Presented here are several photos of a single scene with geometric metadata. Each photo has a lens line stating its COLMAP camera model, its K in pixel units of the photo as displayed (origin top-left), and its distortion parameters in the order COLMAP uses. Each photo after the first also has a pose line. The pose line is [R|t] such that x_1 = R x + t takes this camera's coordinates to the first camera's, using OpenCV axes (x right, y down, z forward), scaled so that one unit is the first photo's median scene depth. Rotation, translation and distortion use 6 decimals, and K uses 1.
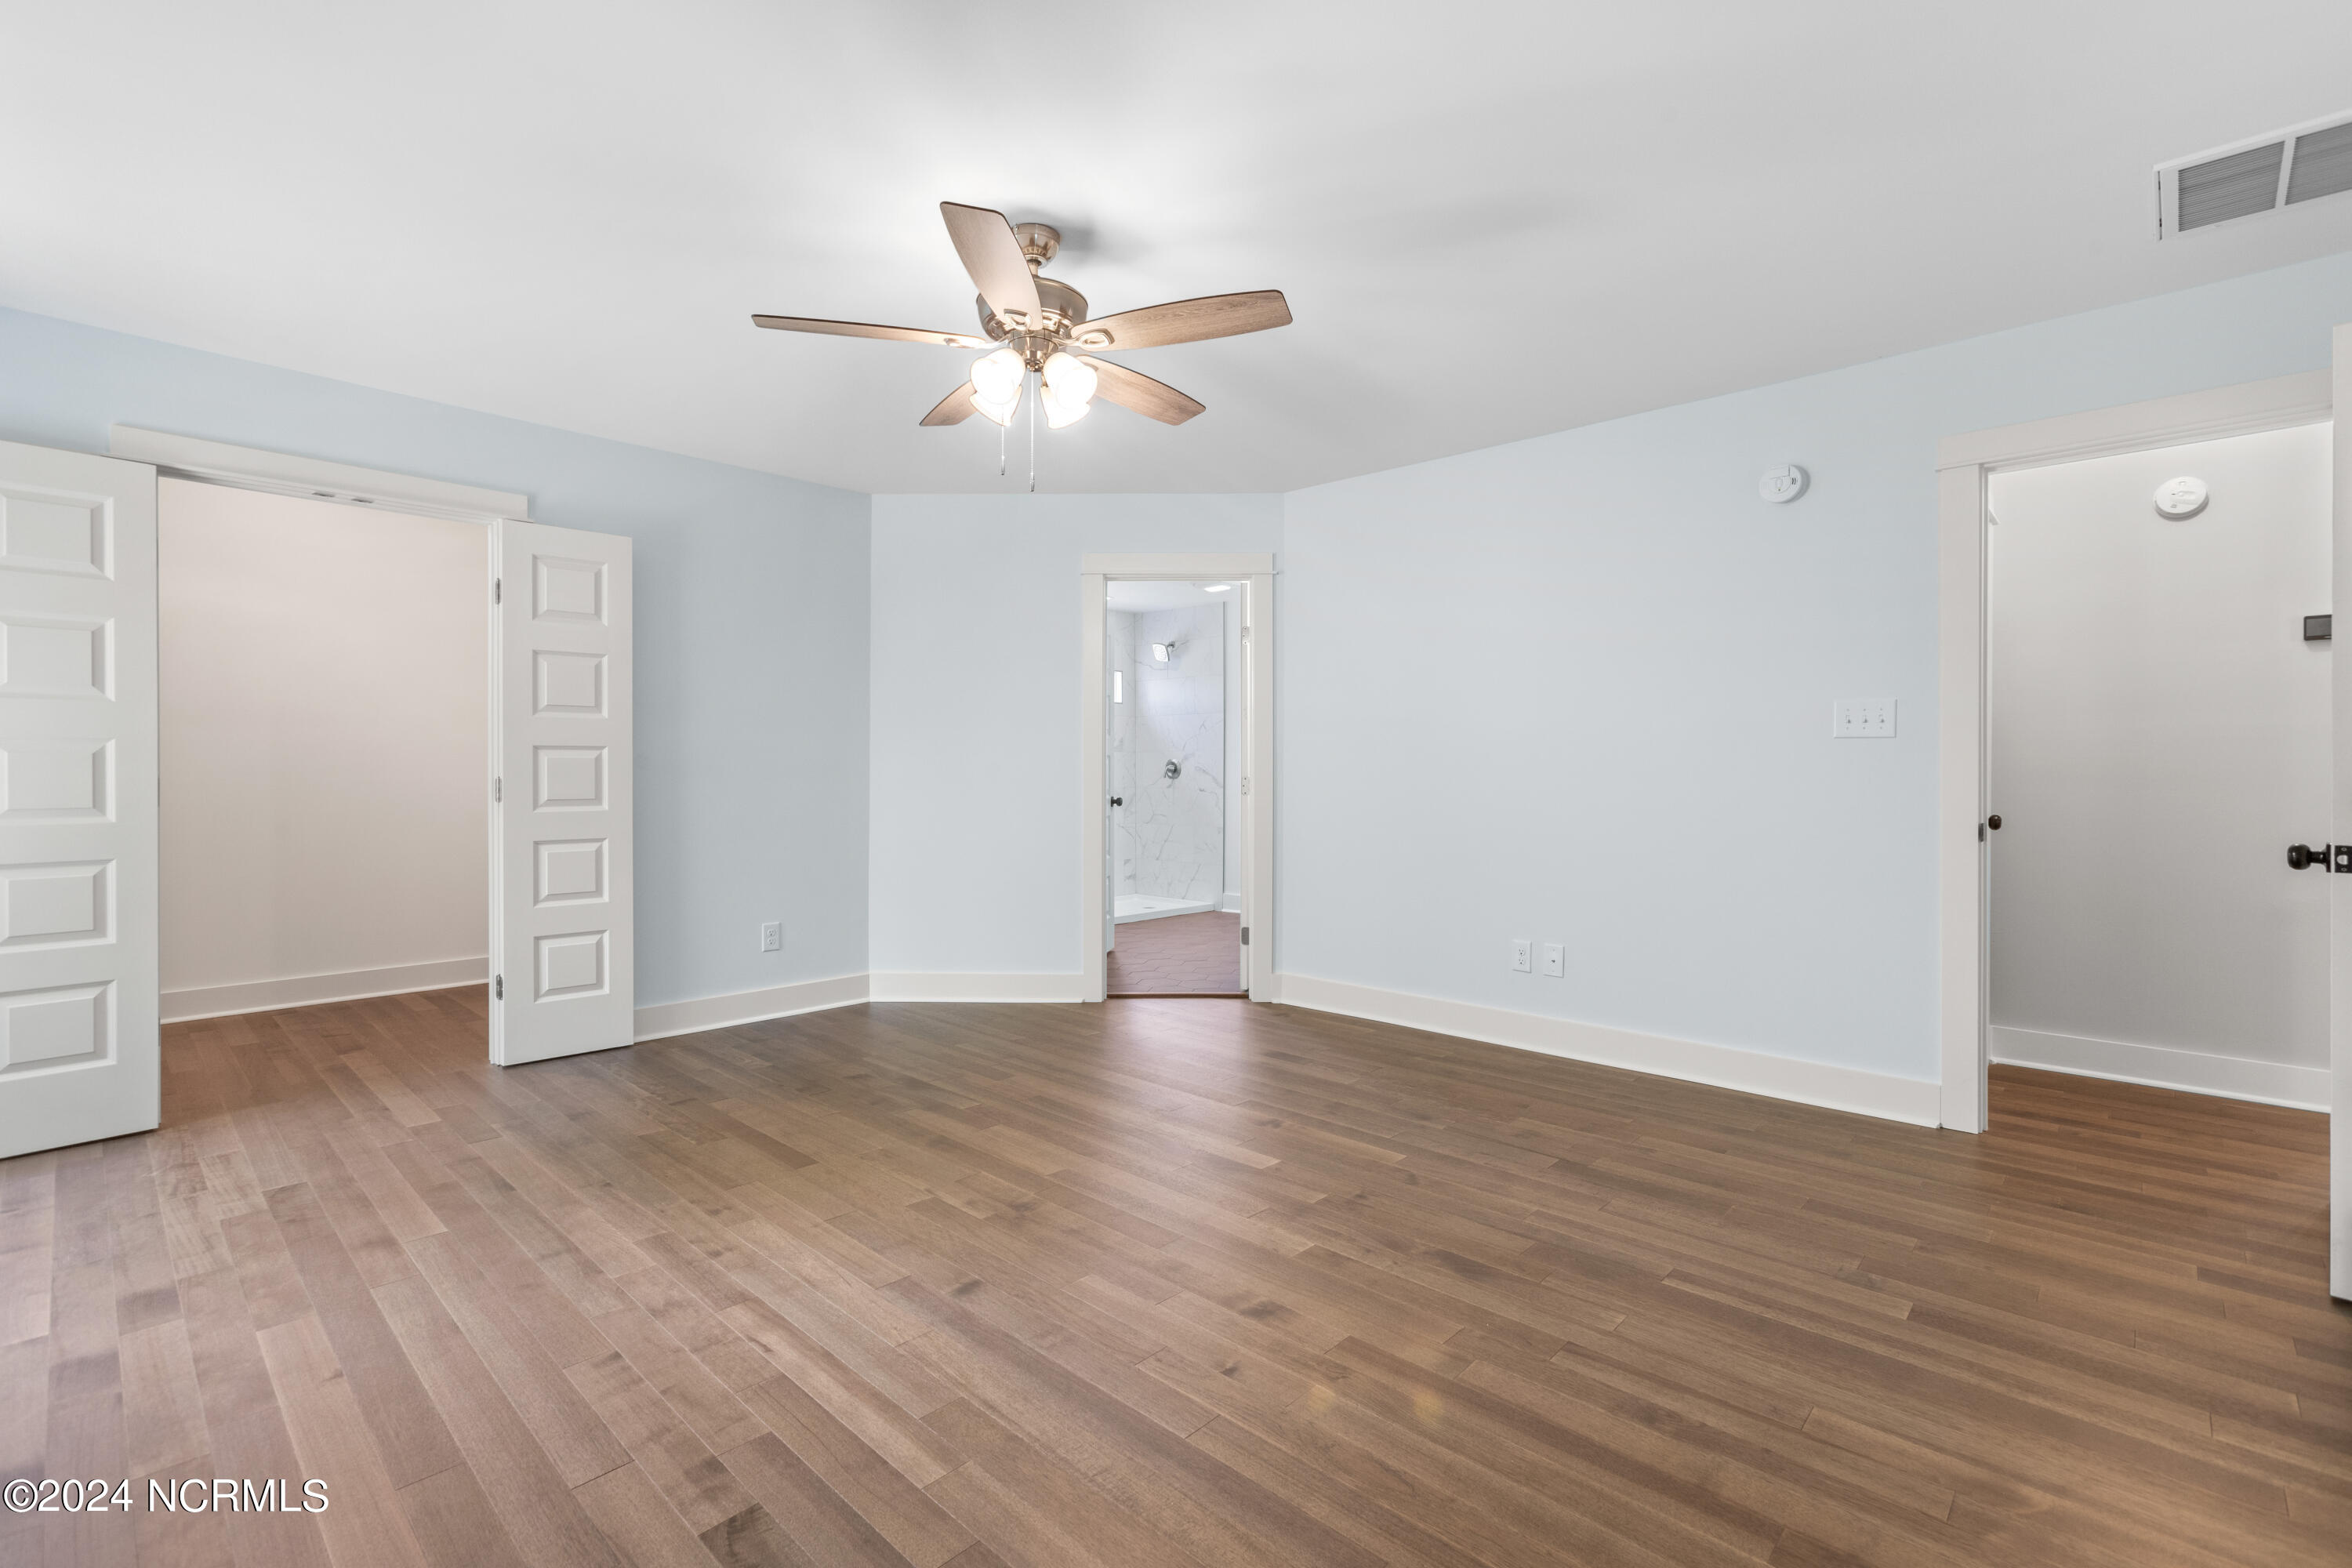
lens RADIAL K [[1050.2, 0, 1171.8], [0, 1050.2, 787.9], [0, 0, 1]] dist [-0.009183, 0.001880]
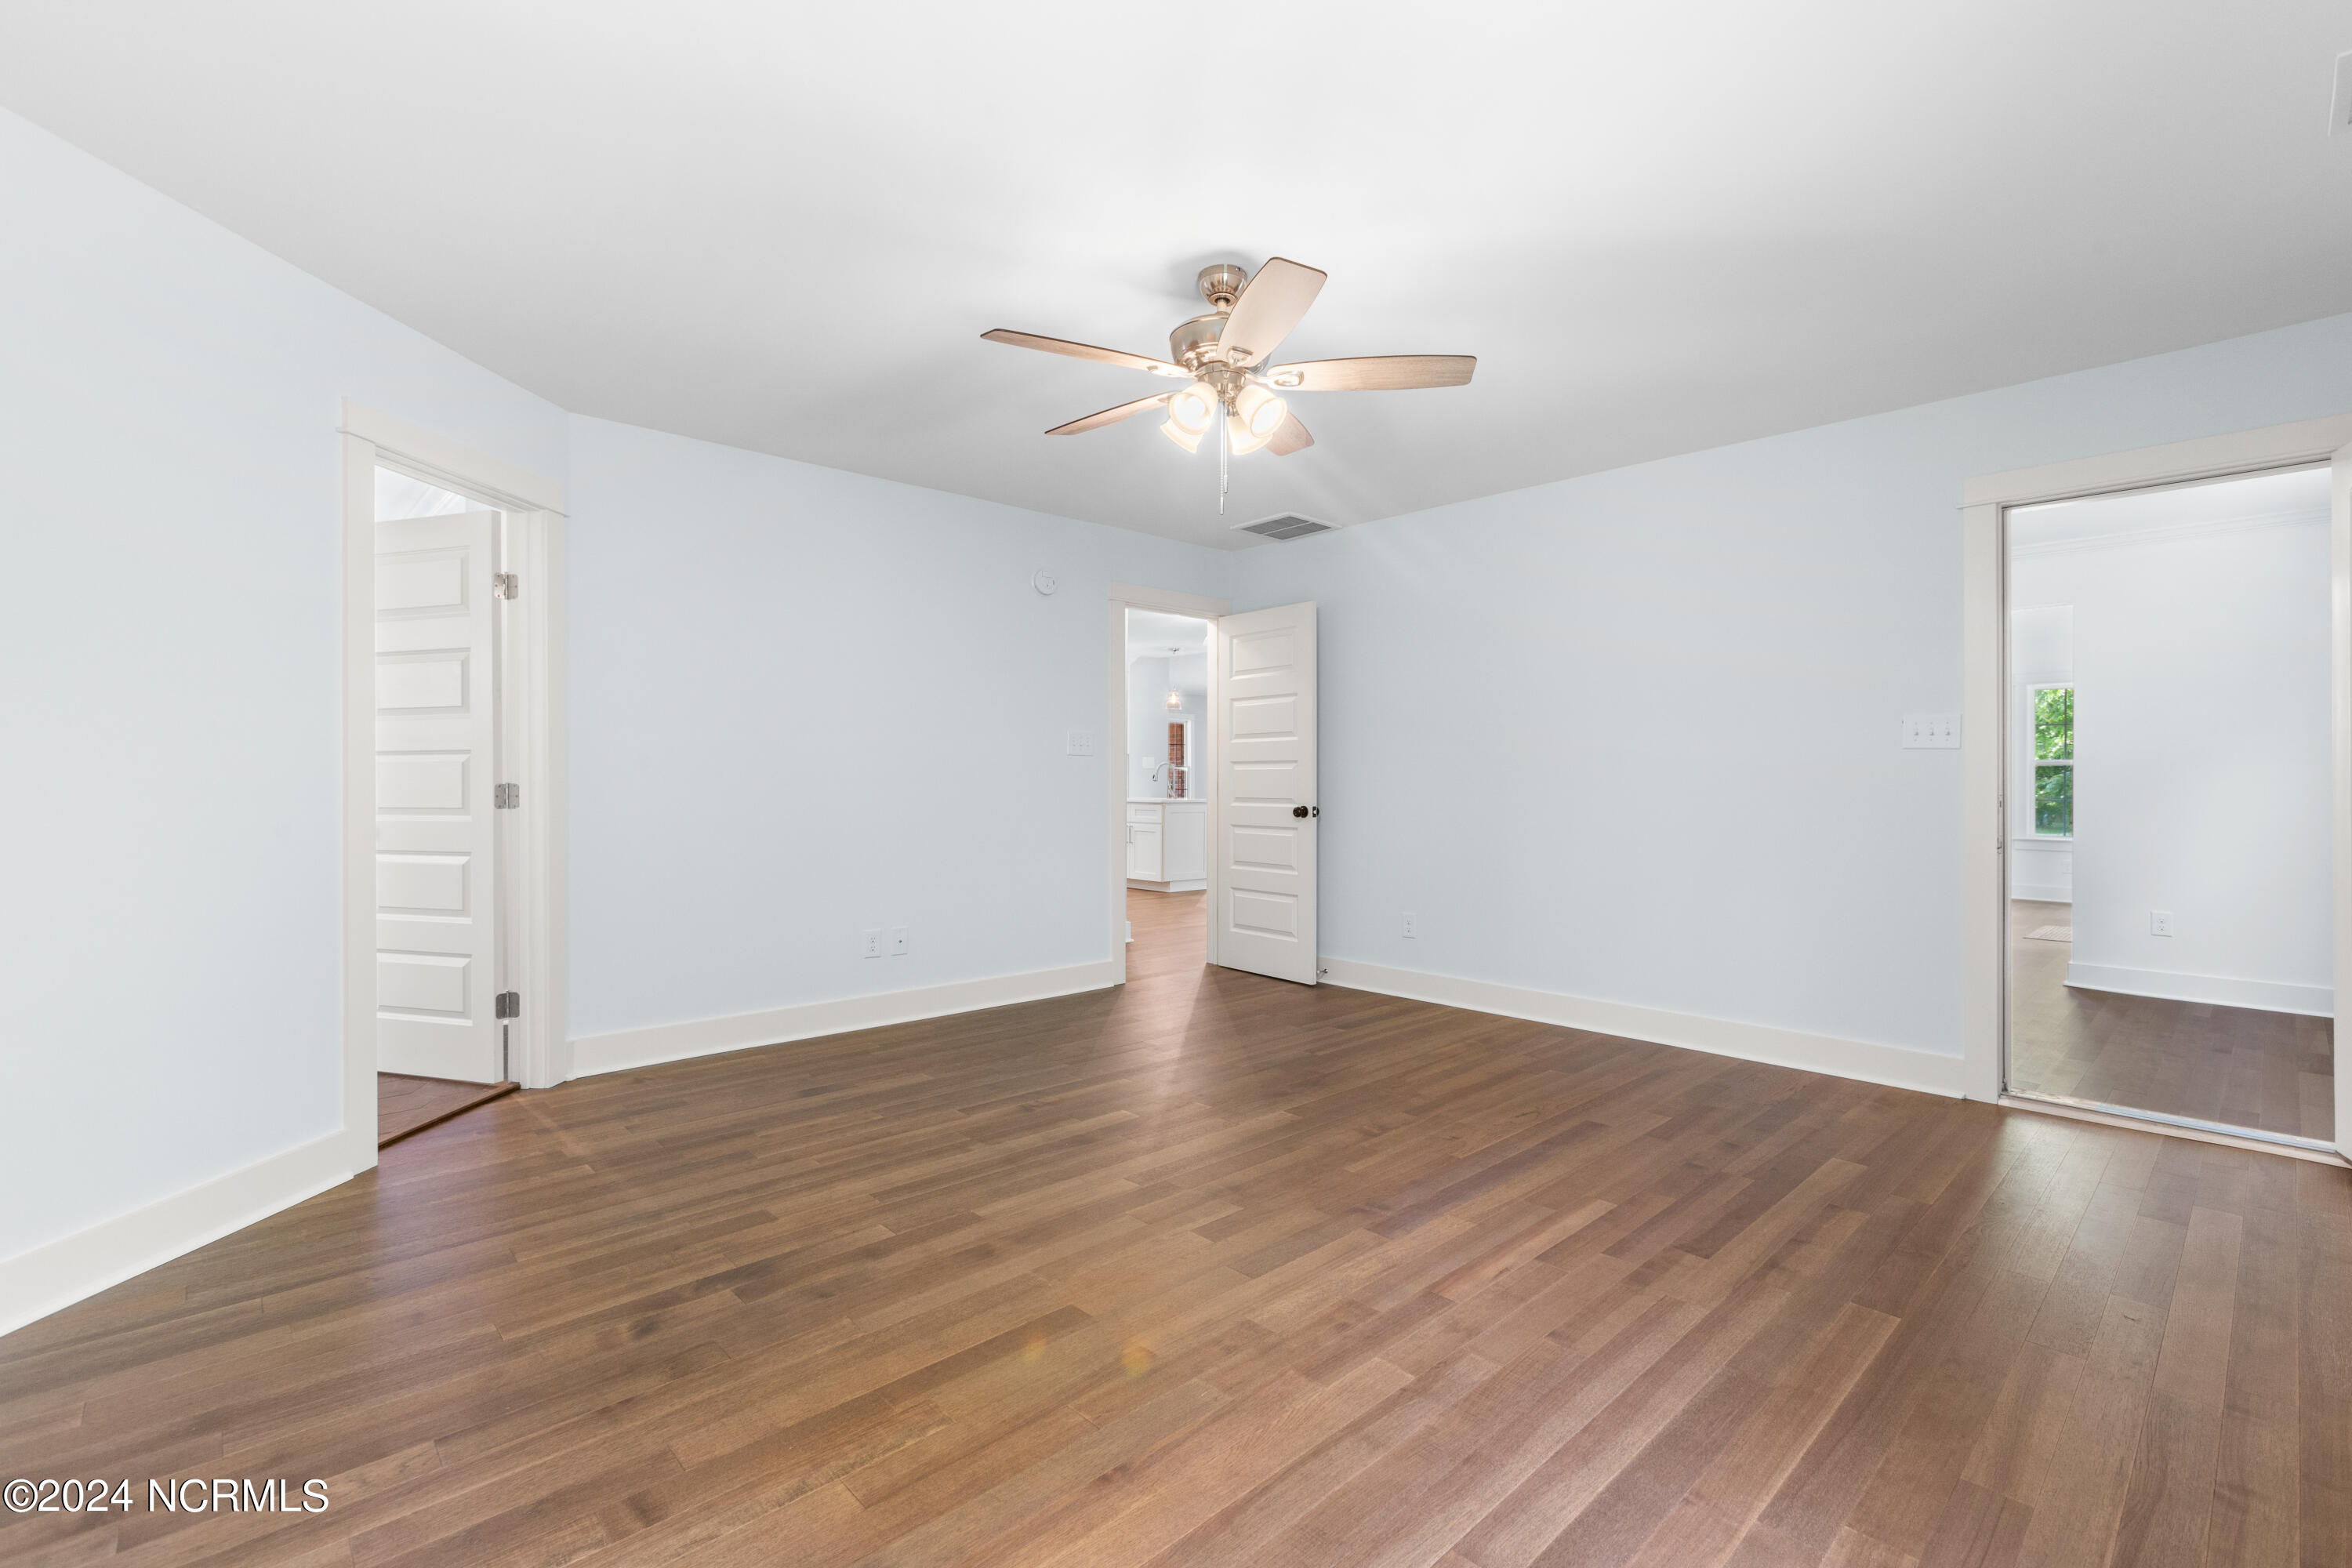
lens RADIAL K [[1050.2, 0, 1185.5], [0, 1050.2, 772.0], [0, 0, 1]] dist [-0.009183, 0.001880]
pose [[0.050865, 0.002205, 0.998703, -1.373085], [0.010767, 0.999938, -0.002756, -0.023252], [-0.998647, 0.010893, 0.050838, 1.118905]]
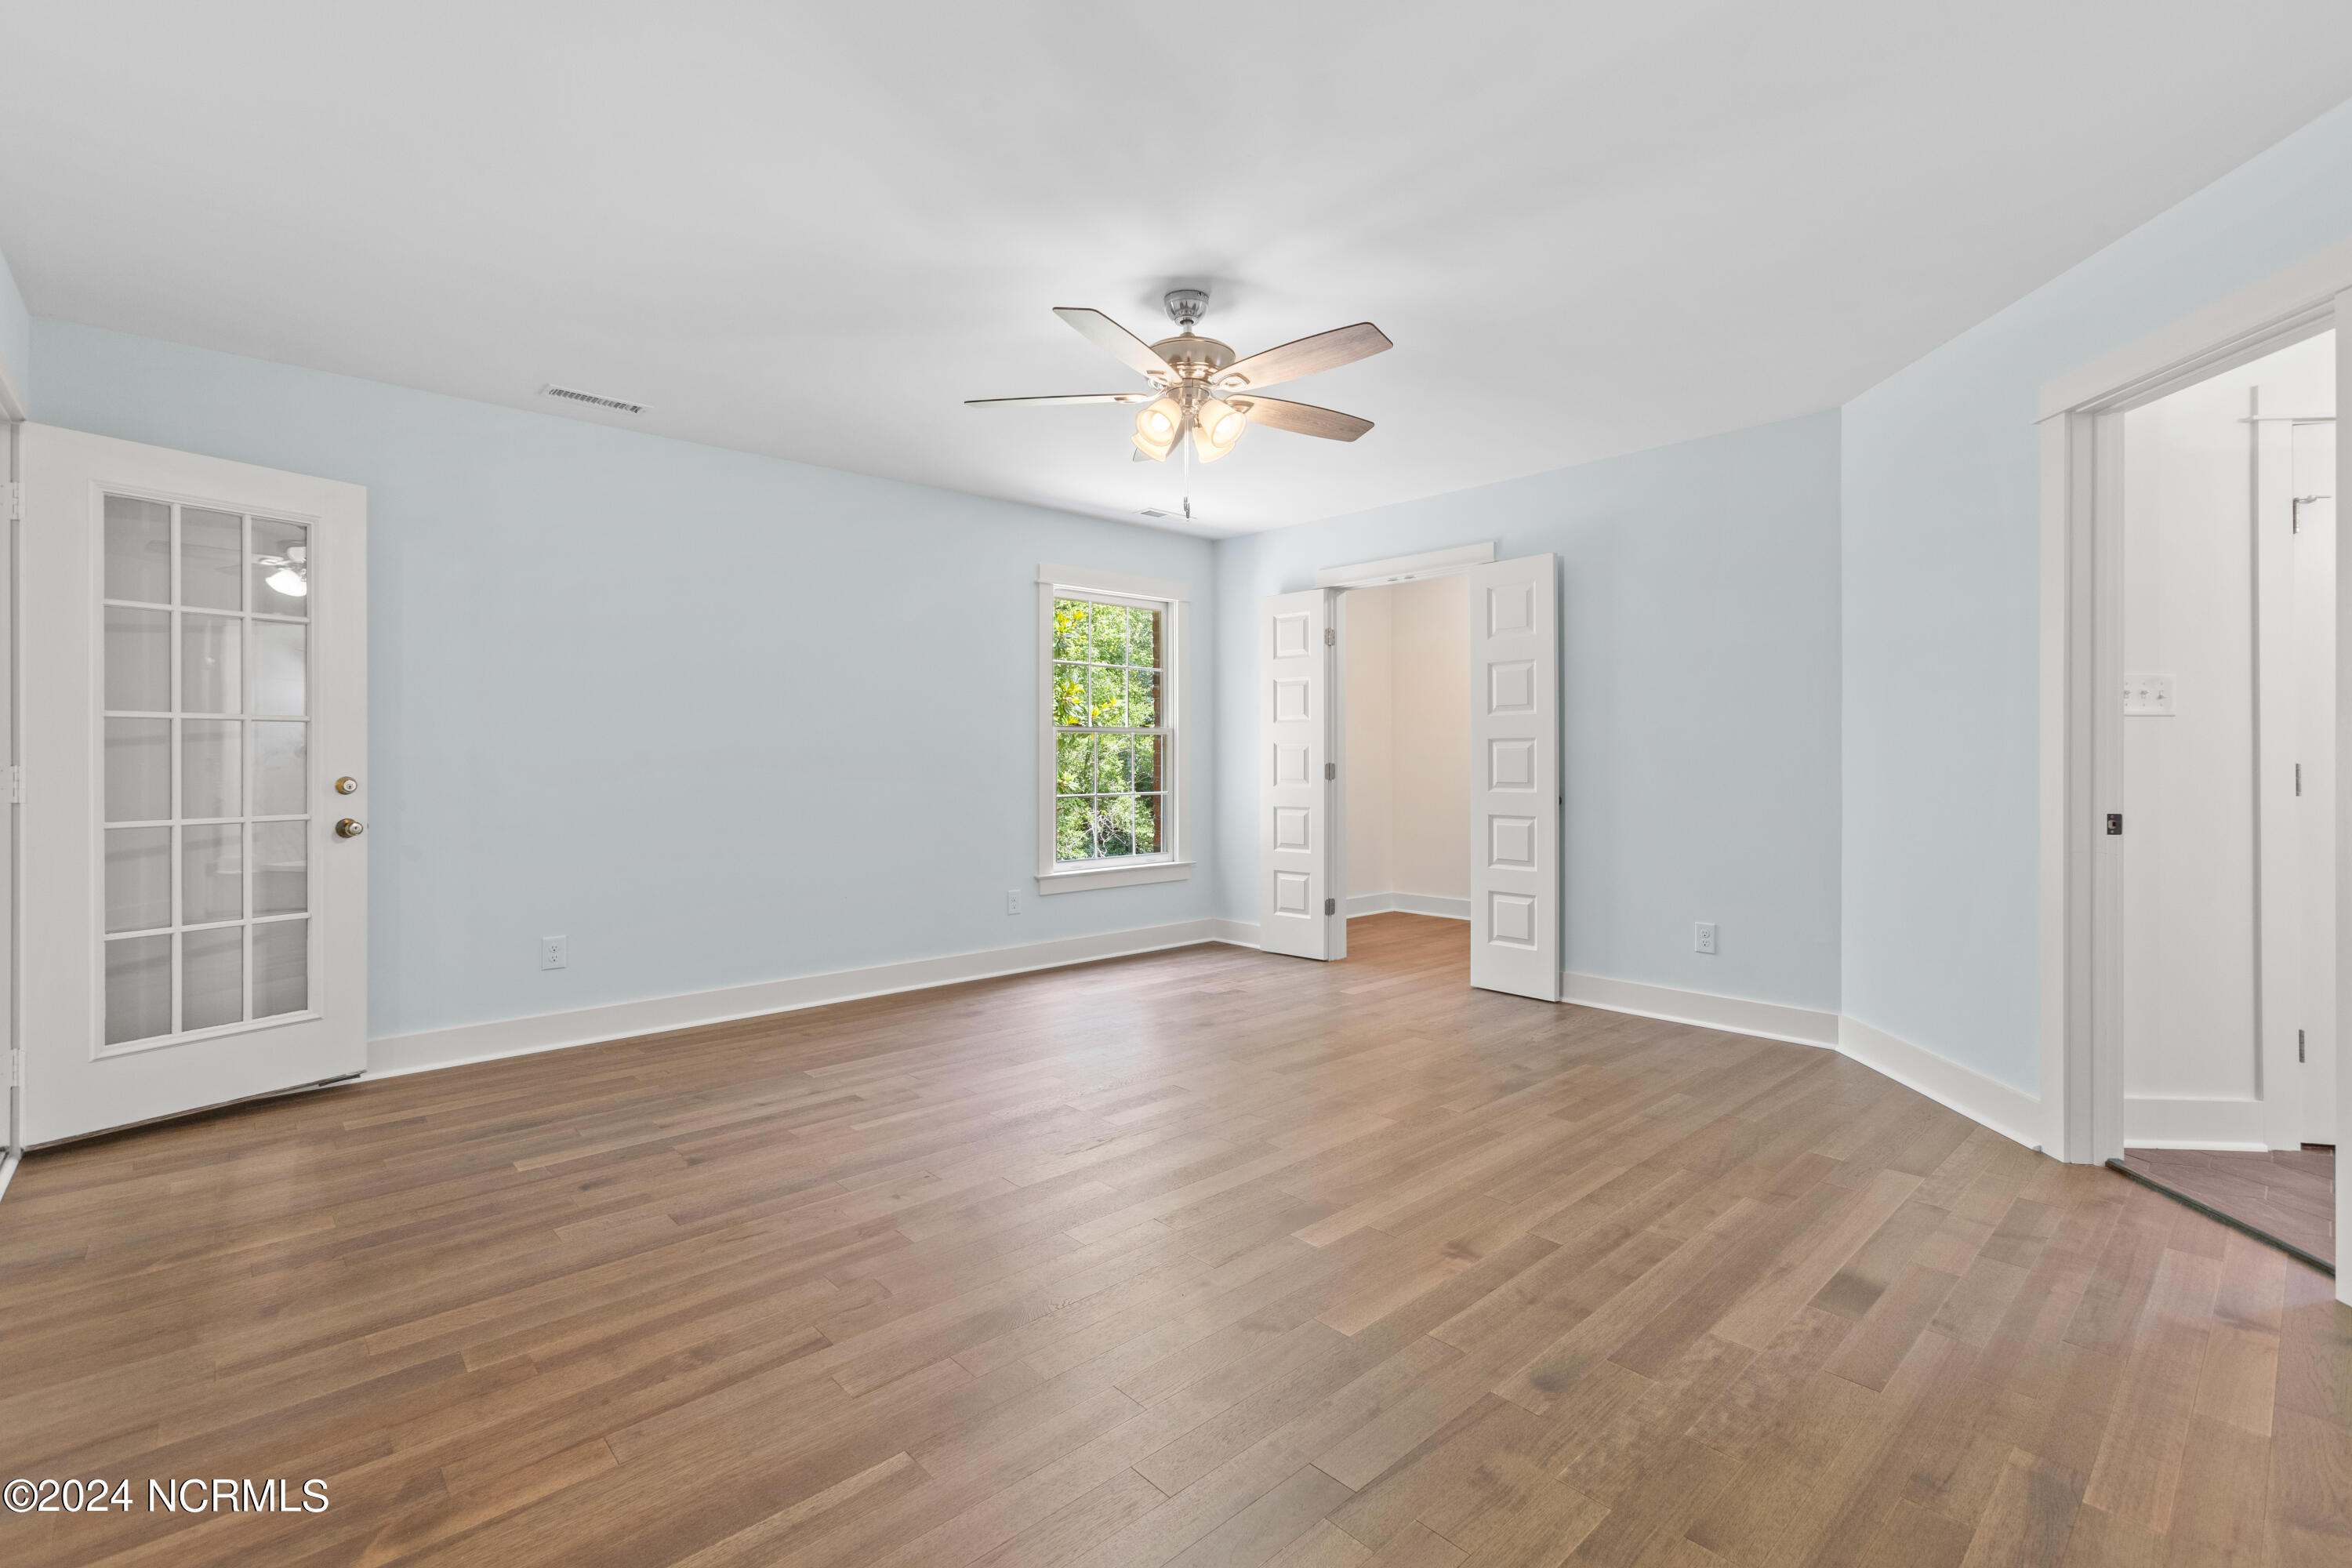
lens RADIAL K [[1050.2, 0, 1166.7], [0, 1050.2, 771.0], [0, 0, 1]] dist [-0.009183, 0.001880]
pose [[-0.081002, 0.008379, -0.996679, 1.167357], [-0.011080, 0.999895, 0.009307, -0.017028], [0.996652, 0.011797, -0.080901, 1.219862]]
